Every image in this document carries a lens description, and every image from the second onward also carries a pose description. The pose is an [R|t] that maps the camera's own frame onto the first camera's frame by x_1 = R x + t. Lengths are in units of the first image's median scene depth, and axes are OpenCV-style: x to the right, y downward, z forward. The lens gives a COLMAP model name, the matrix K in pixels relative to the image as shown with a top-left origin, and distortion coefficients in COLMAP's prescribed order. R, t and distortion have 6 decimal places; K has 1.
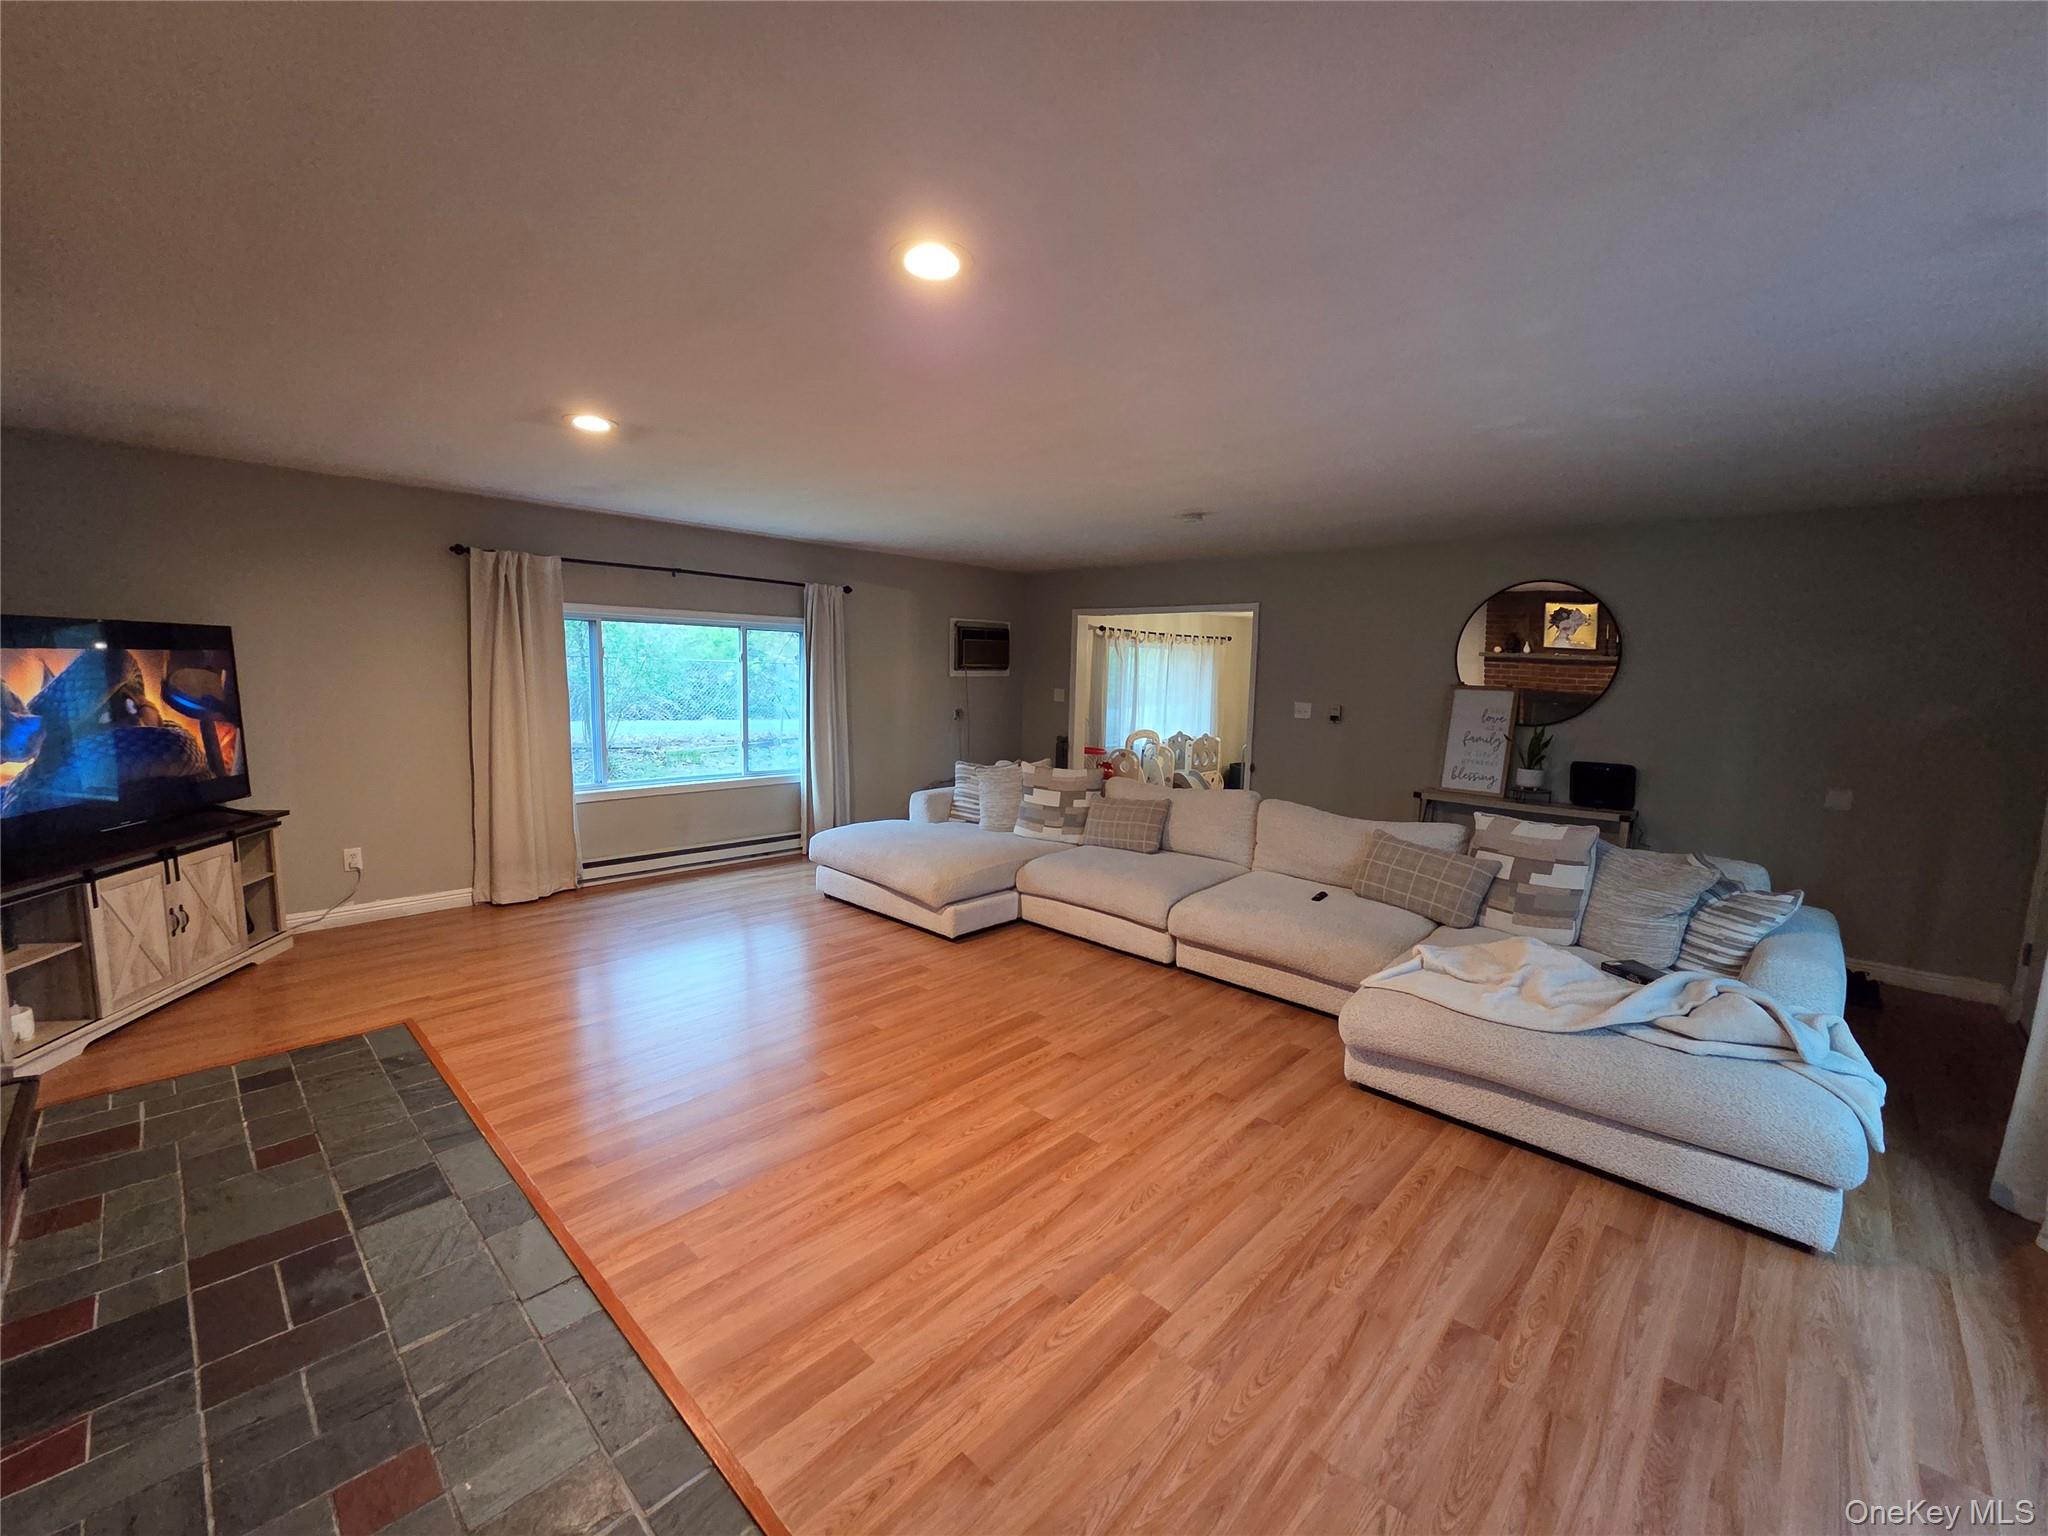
lens RADIAL K [[842.7, 0, 1016.9], [0, 842.7, 781.5], [0, 0, 1]] dist [0.002796, -0.000656]
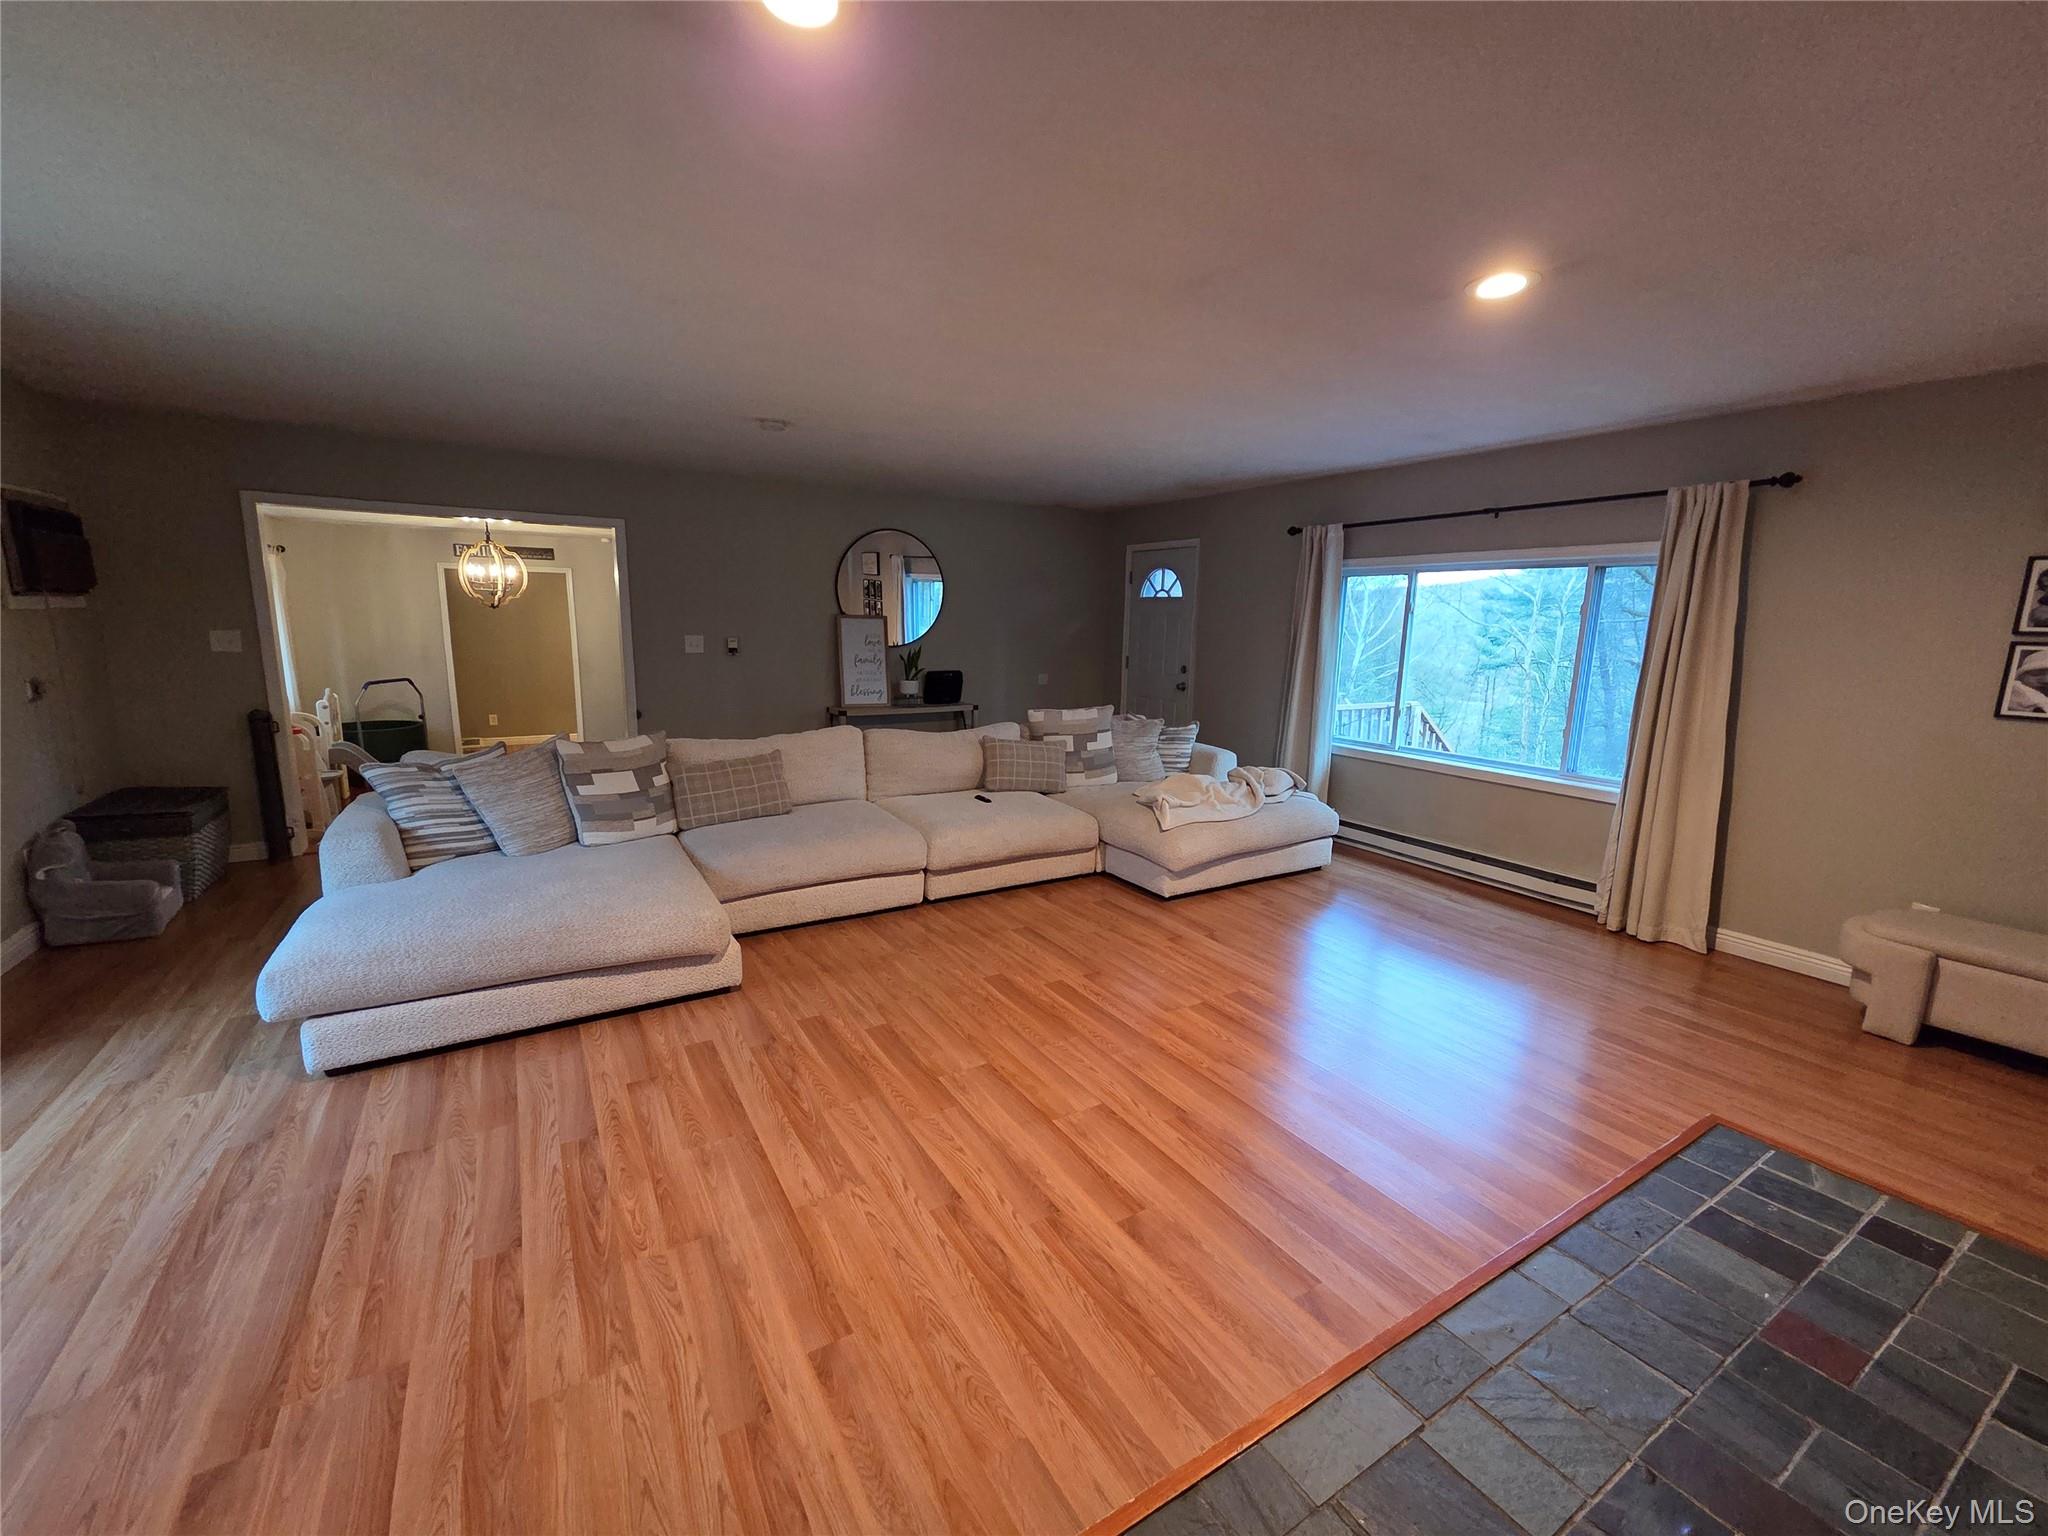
lens RADIAL K [[842.7, 0, 1035.6], [0, 842.7, 765.7], [0, 0, 1]] dist [0.002796, -0.000656]
pose [[0.243841, -0.184915, 0.952023, -0.803567], [0.118339, 0.979992, 0.160037, -0.096640], [-0.962568, 0.073637, 0.260845, 0.685446]]
